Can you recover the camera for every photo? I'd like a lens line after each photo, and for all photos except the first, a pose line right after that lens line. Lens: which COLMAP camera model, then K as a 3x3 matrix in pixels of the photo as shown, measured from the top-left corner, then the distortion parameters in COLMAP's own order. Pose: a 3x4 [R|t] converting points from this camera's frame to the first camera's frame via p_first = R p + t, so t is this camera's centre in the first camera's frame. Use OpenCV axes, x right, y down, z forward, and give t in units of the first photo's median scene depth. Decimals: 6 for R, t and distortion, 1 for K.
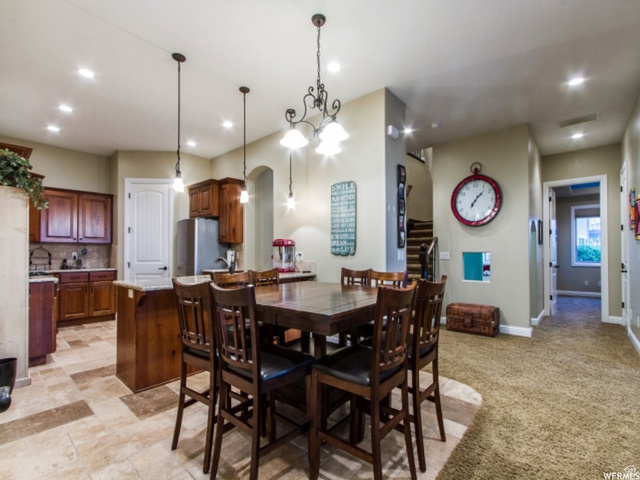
lens RADIAL K [[292.7, 0, 321.2], [0, 292.7, 245.2], [0, 0, 1]] dist [-0.002023, -0.001097]
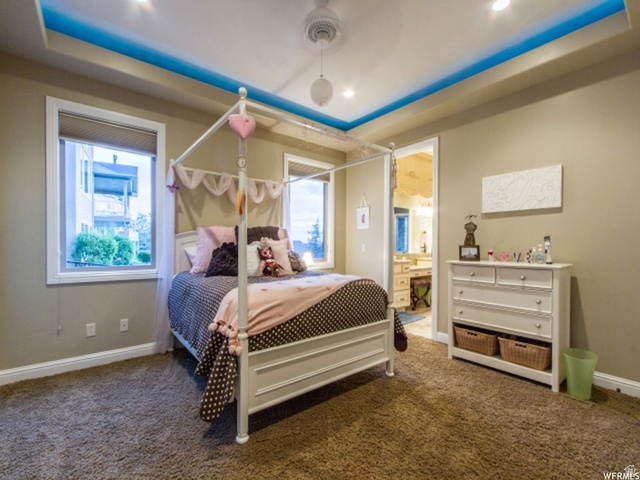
lens RADIAL K [[292.7, 0, 320.9], [0, 292.7, 242.6], [0, 0, 1]] dist [-0.002023, -0.001097]
pose [[0.164260, -0.001768, 0.986415, 0.555152], [-0.018579, 0.999815, 0.004885, 0.010819], [-0.986242, -0.019129, 0.164197, 0.613849]]
